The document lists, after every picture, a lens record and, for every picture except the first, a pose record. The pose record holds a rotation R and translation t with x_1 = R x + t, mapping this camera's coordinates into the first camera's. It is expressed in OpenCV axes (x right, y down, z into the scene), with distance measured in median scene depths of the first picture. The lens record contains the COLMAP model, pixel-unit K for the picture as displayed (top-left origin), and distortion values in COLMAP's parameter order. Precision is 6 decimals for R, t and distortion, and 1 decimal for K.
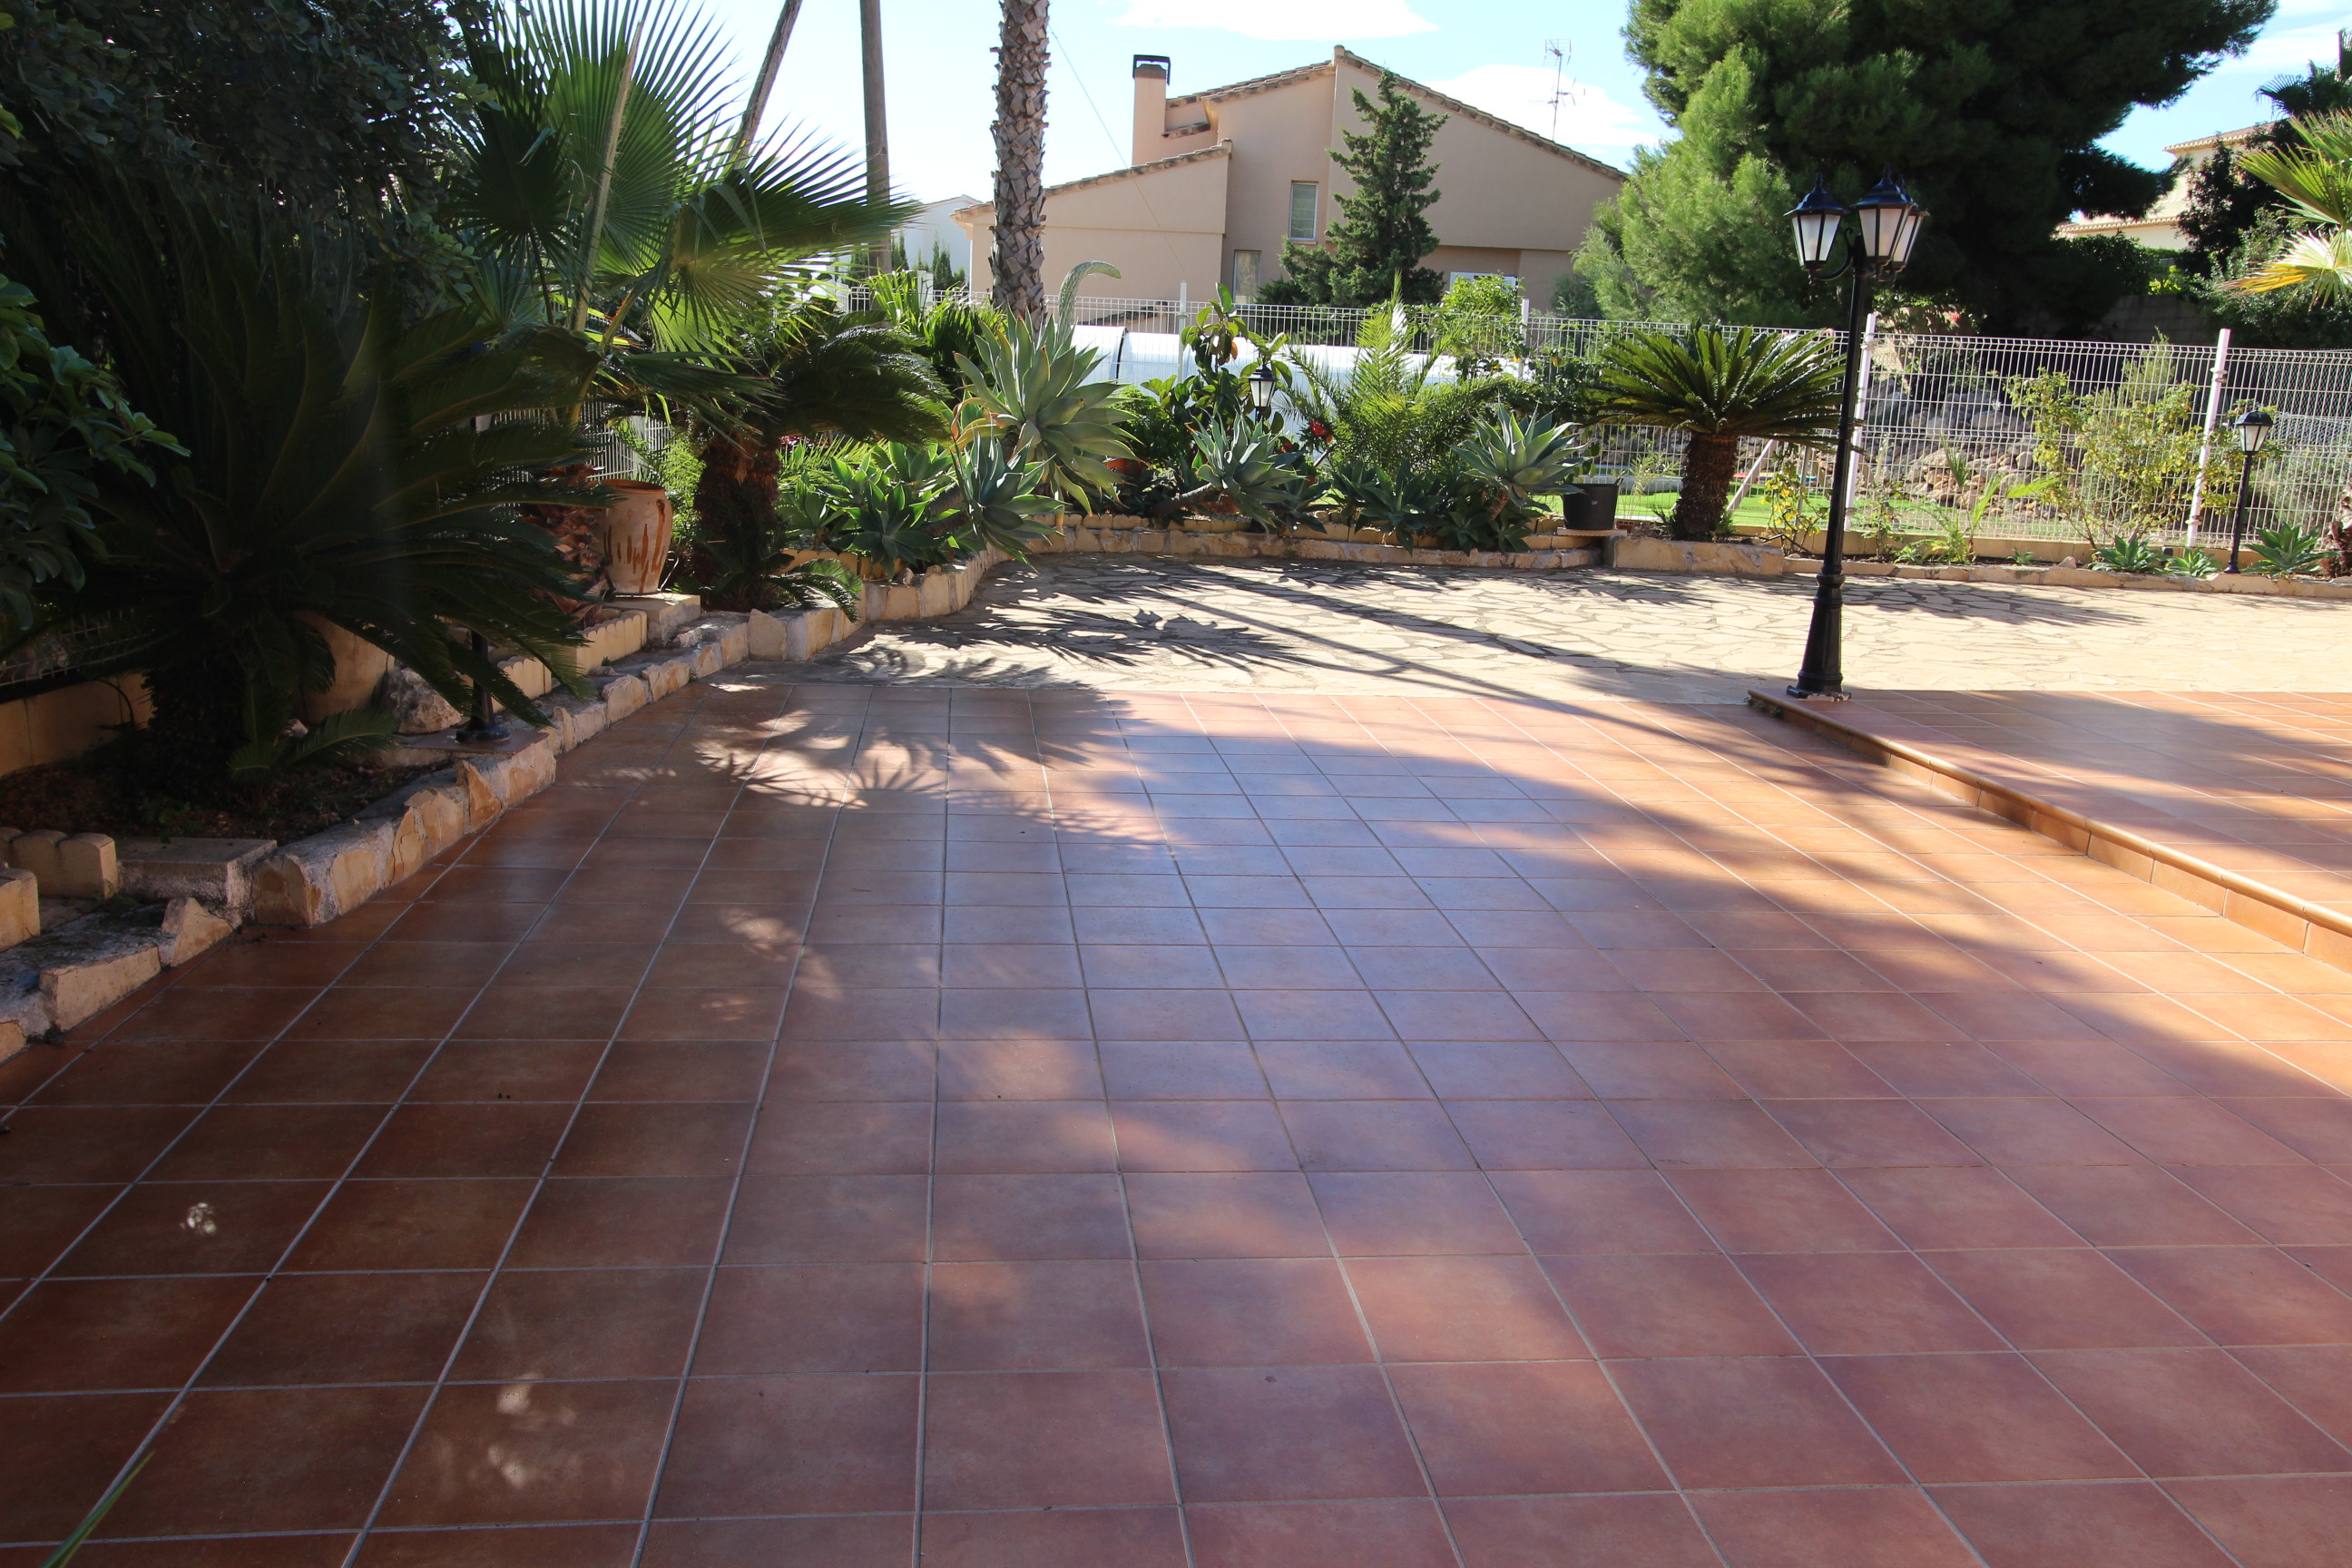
lens RADIAL K [[1870.9, 0, 1179.2], [0, 1870.9, 811.5], [0, 0, 1]] dist [-0.019486, 0.039071]
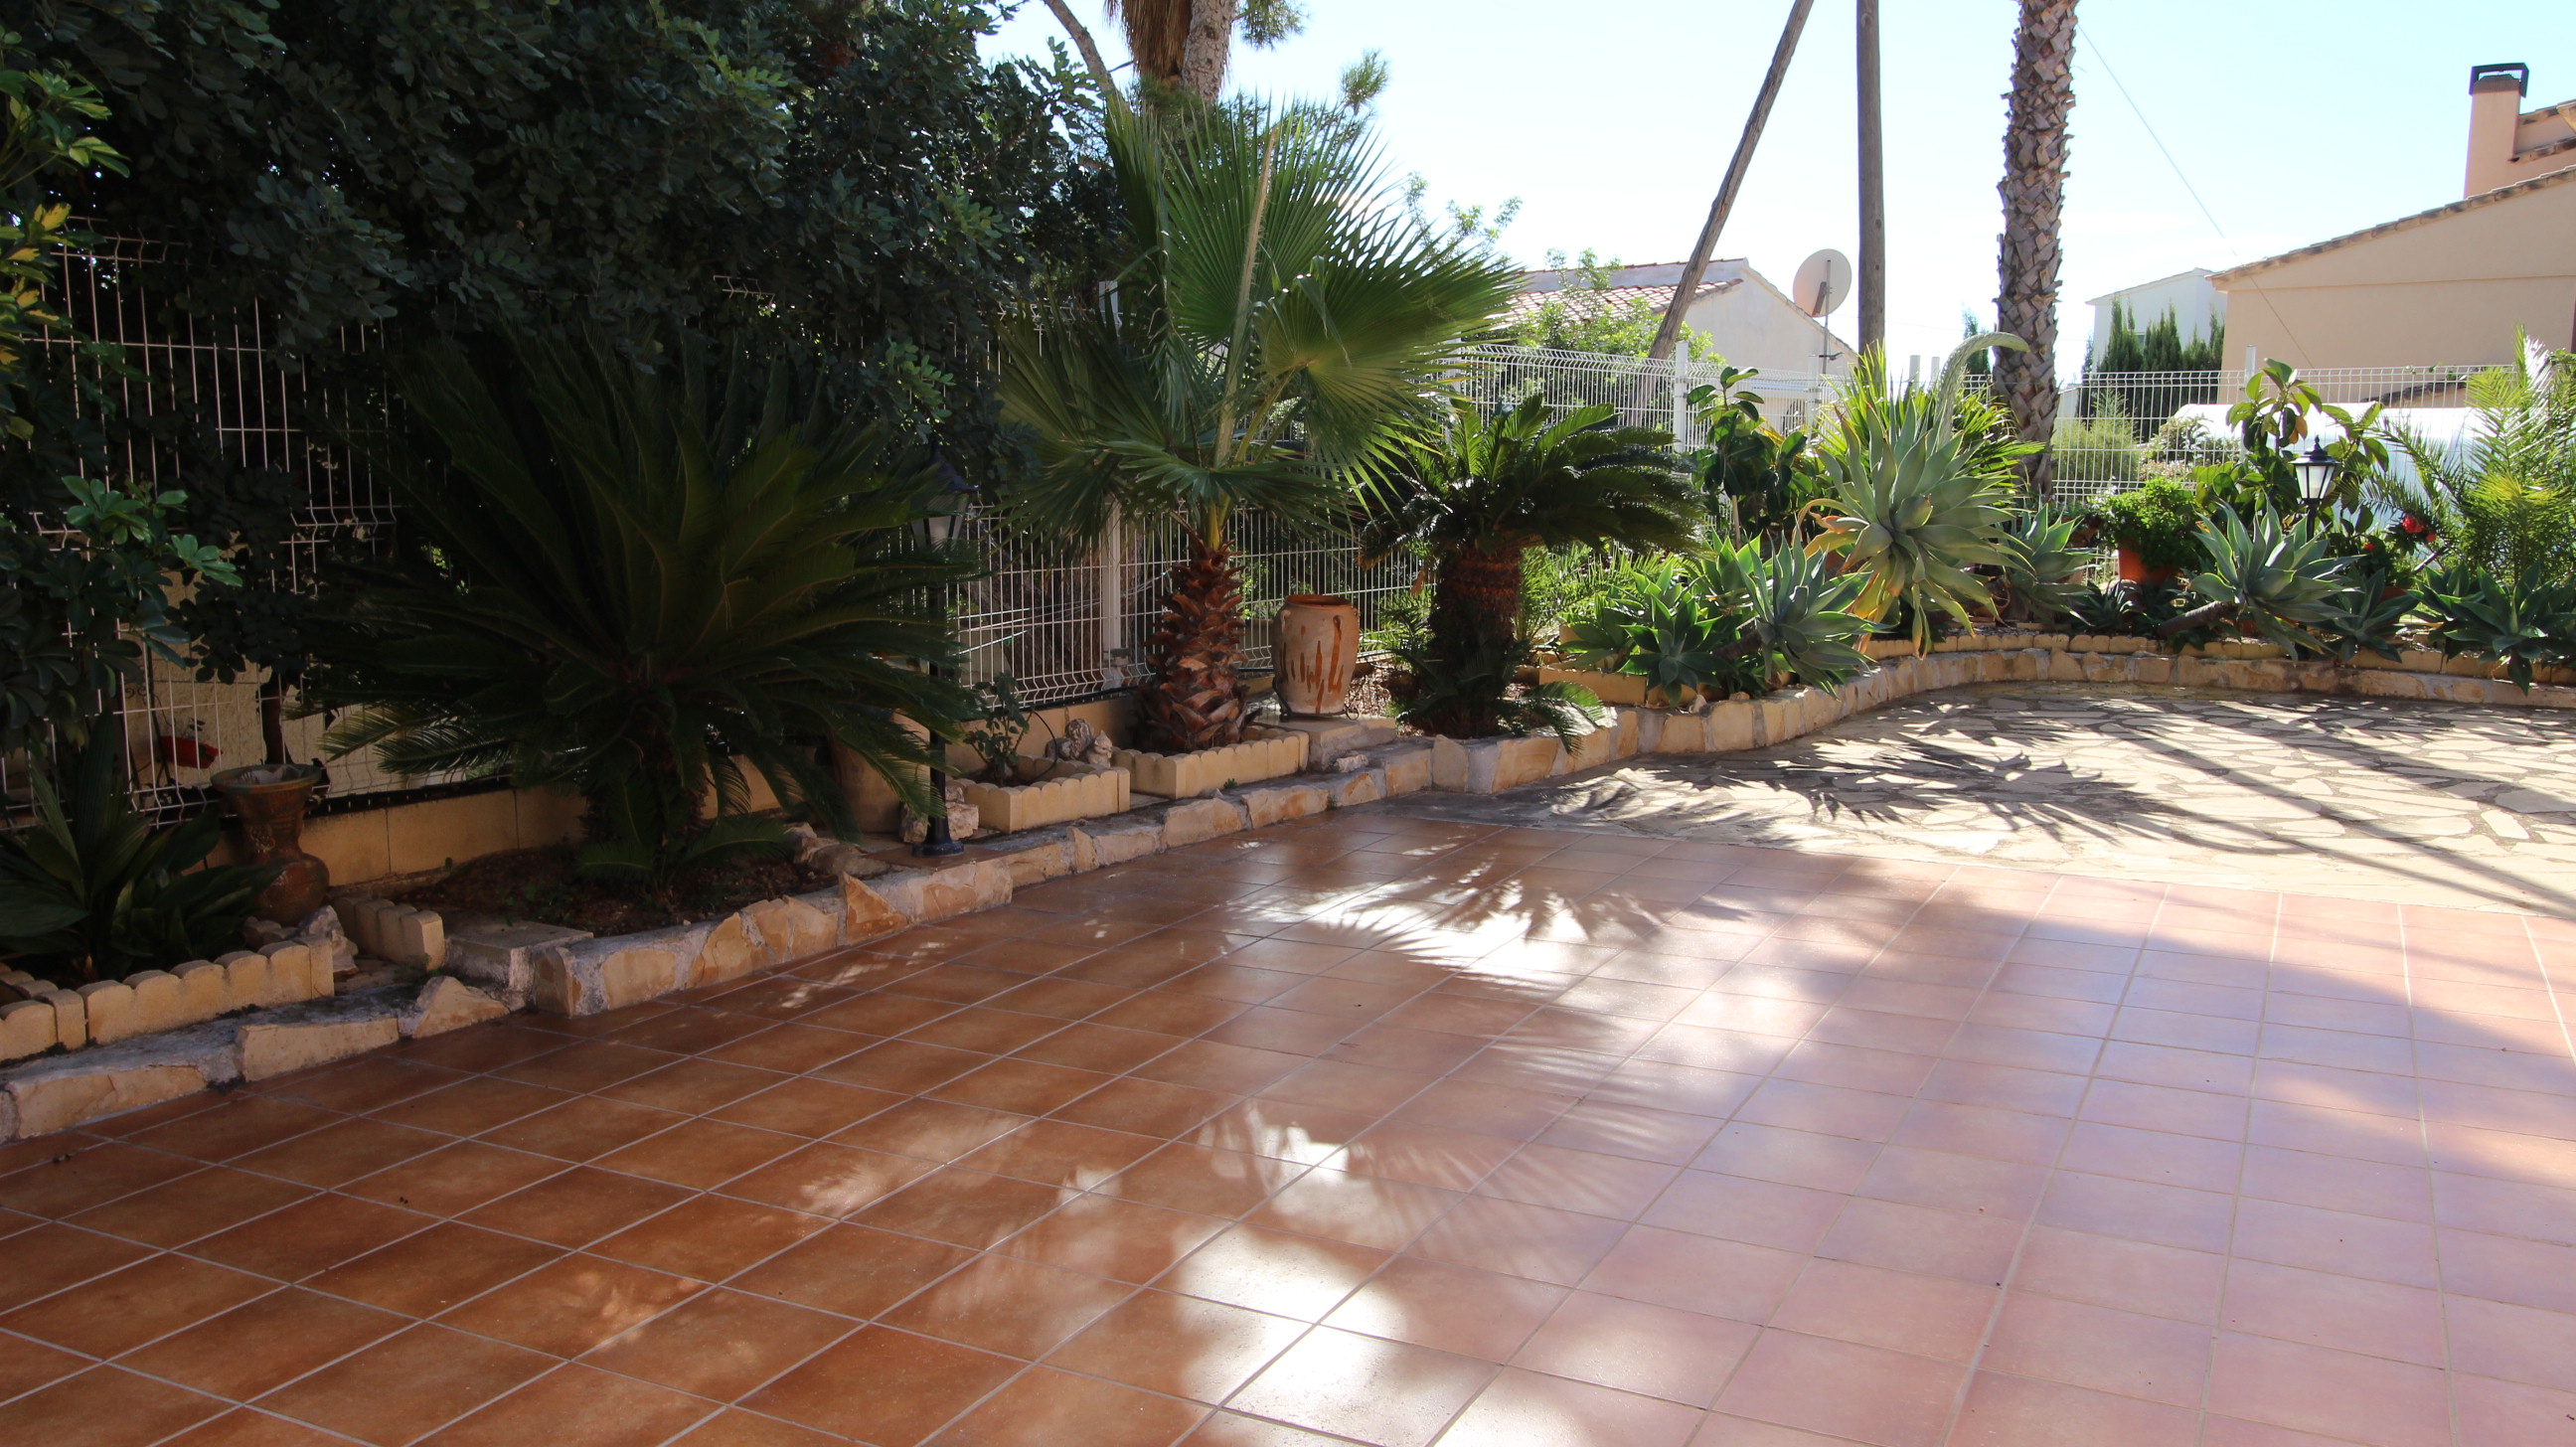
lens RADIAL K [[2043.5, 0, 1293.4], [0, 2043.5, 752.9], [0, 0, 1]] dist [-0.018100, 0.038050]
pose [[0.831292, 0.040197, -0.554380, 0.227188], [-0.093667, 0.993249, -0.068436, -0.020604], [0.547886, 0.108817, 0.829445, 0.112221]]
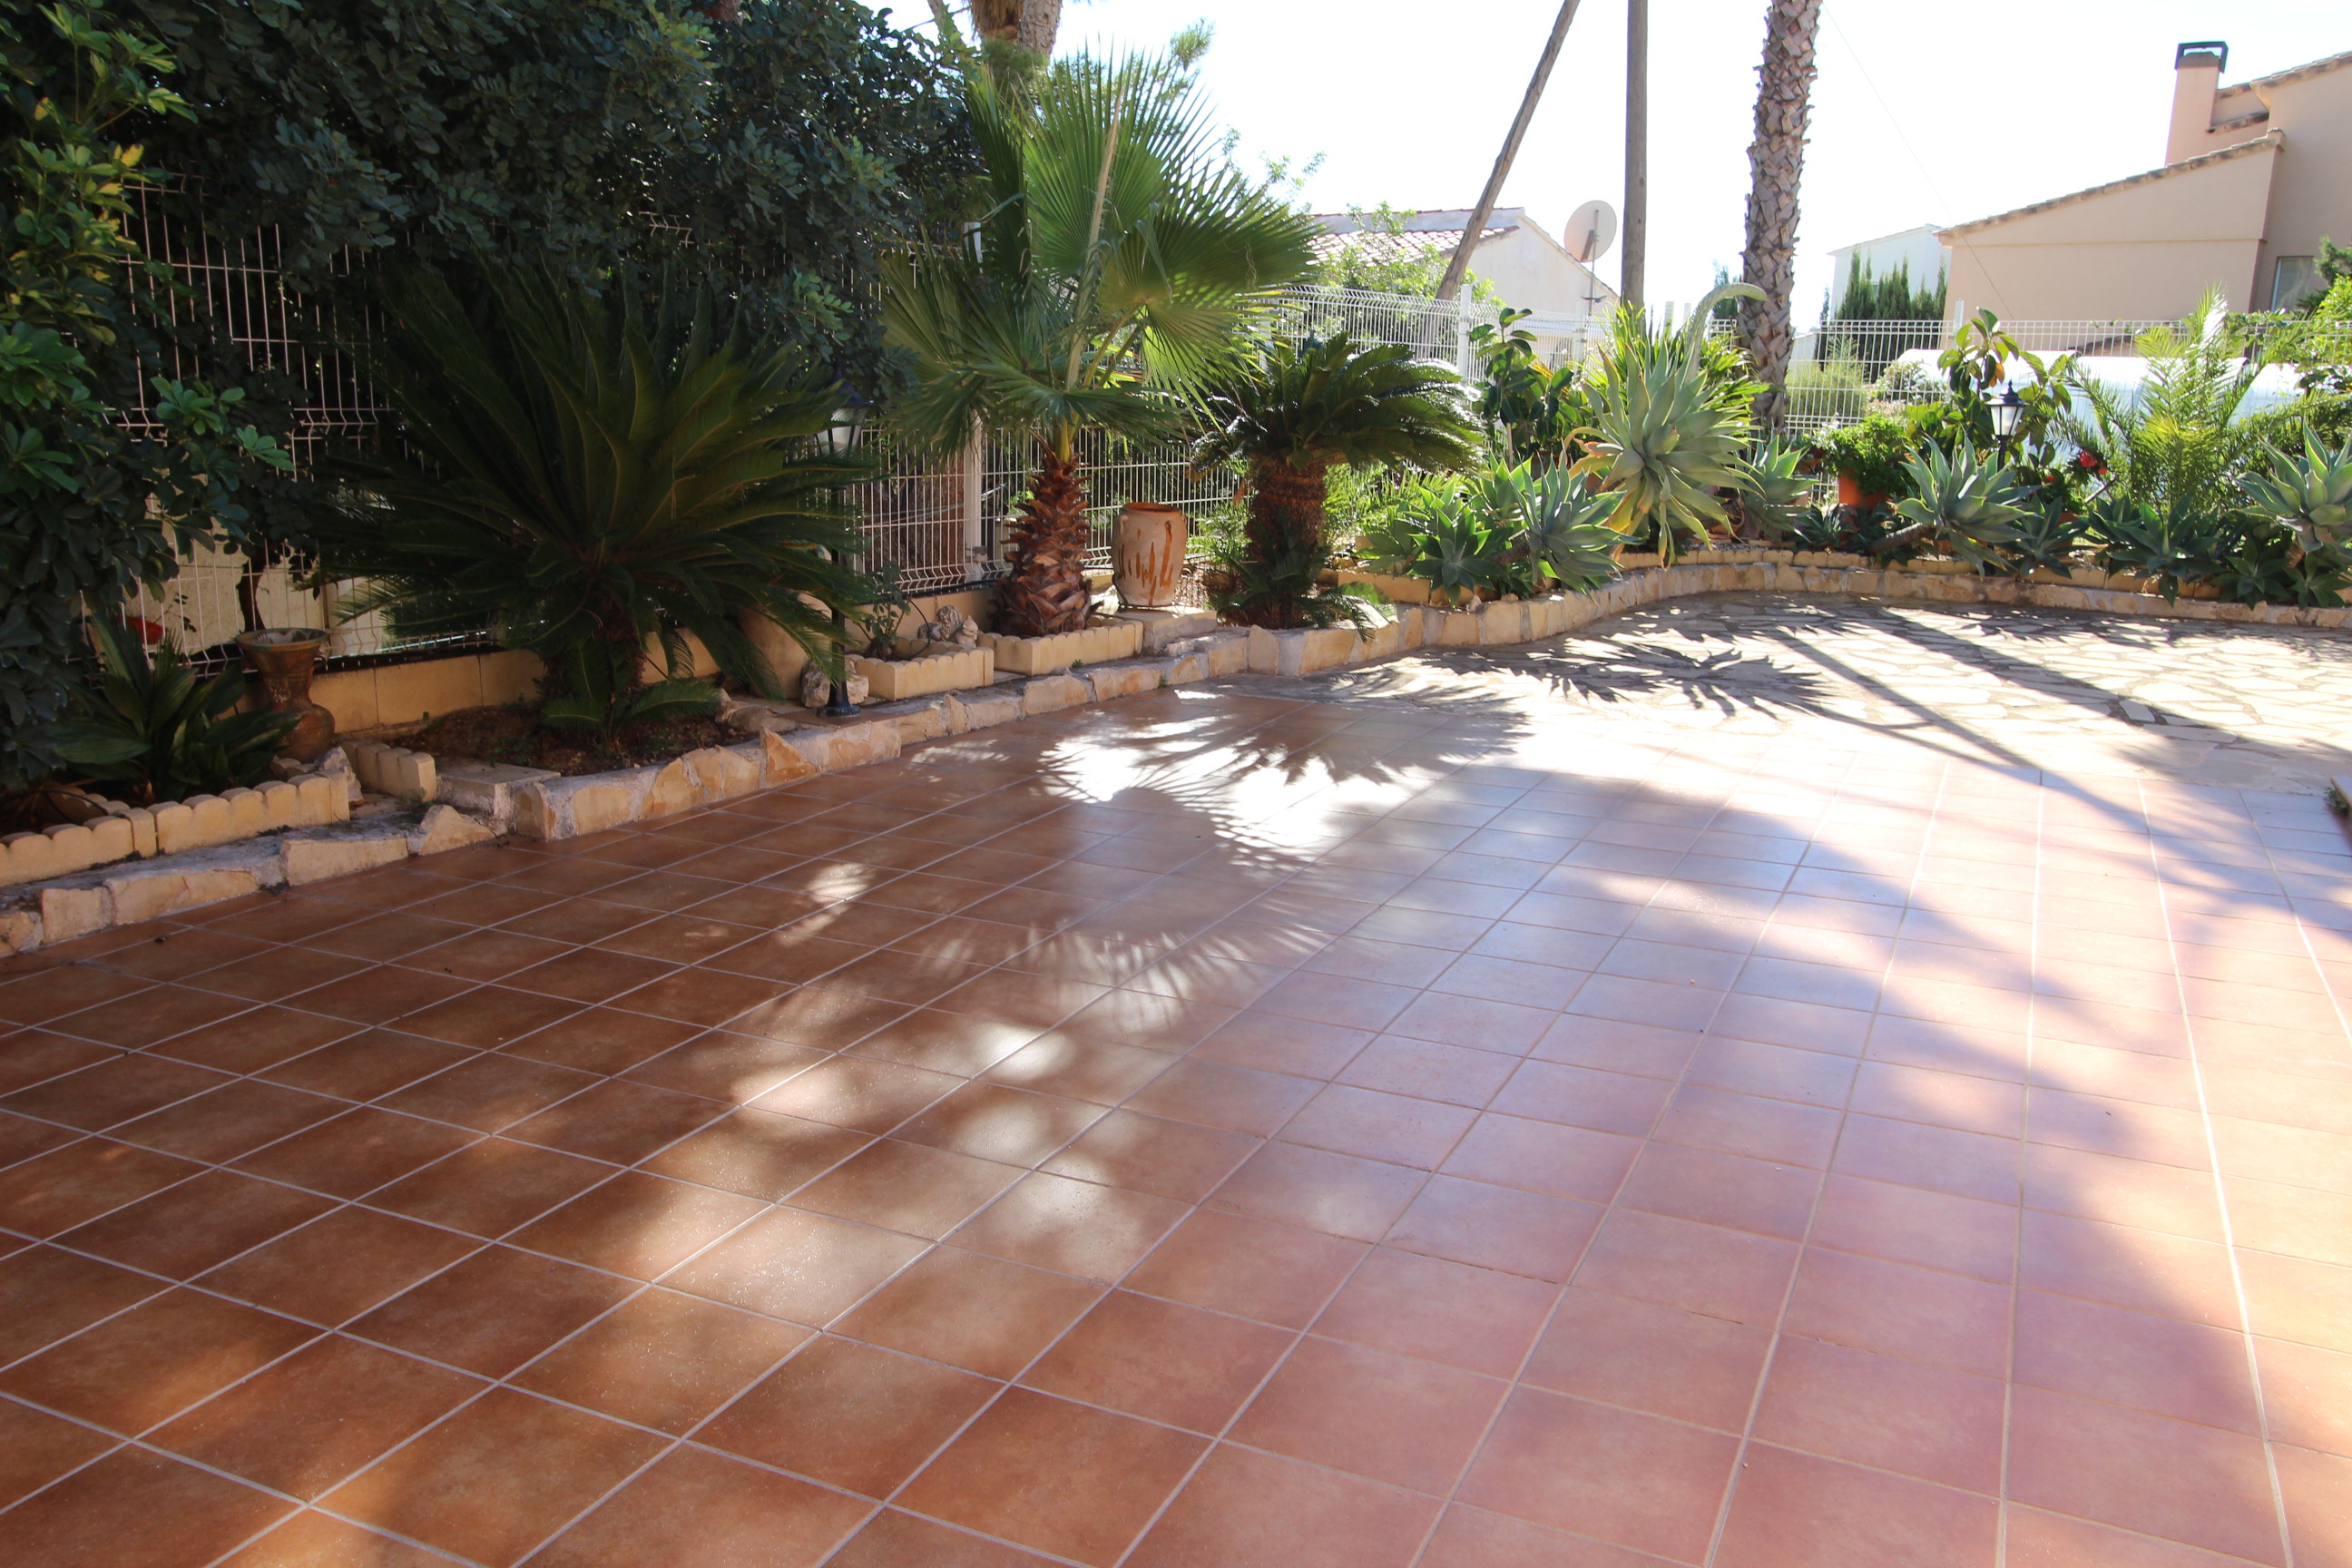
lens RADIAL K [[1870.9, 0, 1179.2], [0, 1870.9, 811.5], [0, 0, 1]] dist [-0.019486, 0.039071]
pose [[0.854475, 0.092550, -0.511182, 0.247135], [-0.102877, 0.994661, 0.008119, -0.005721], [0.509204, 0.045652, 0.859434, 0.055369]]
